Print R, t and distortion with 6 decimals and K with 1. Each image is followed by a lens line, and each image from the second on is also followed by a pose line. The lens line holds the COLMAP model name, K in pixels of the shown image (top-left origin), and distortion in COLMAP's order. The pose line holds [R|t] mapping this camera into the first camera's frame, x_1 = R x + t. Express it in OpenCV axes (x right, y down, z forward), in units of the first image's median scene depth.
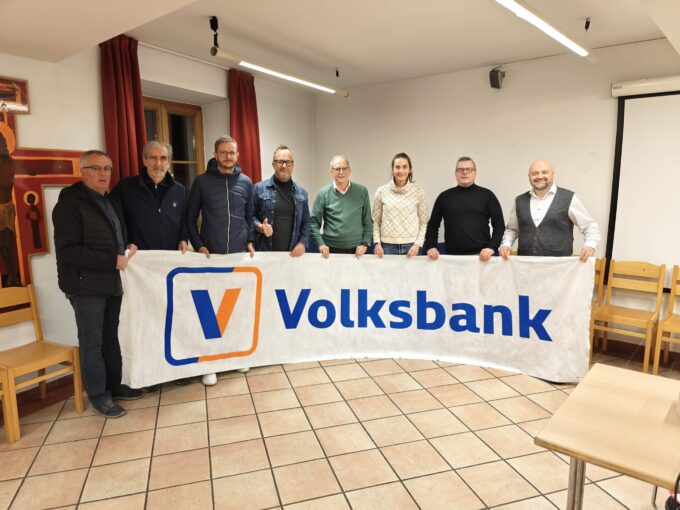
lens RADIAL K [[458.4, 0, 340.0], [0, 458.4, 255.0], [0, 0, 1]] dist [0.001347, -0.001172]
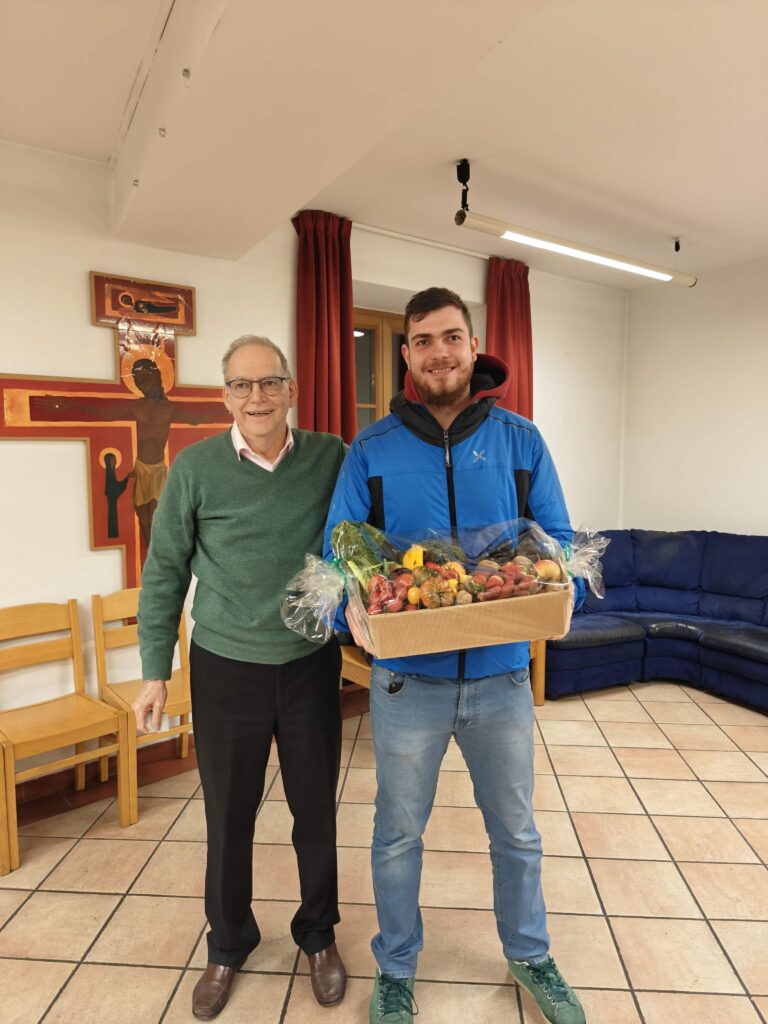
lens RADIAL K [[690.3, 0, 384.0], [0, 690.3, 512.0], [0, 0, 1]] dist [0.001347, -0.001172]
pose [[0.926939, 0.038655, -0.373215, -0.016188], [-0.060529, 0.997056, -0.047066, -0.011618], [0.370297, 0.066218, 0.926550, 0.153621]]
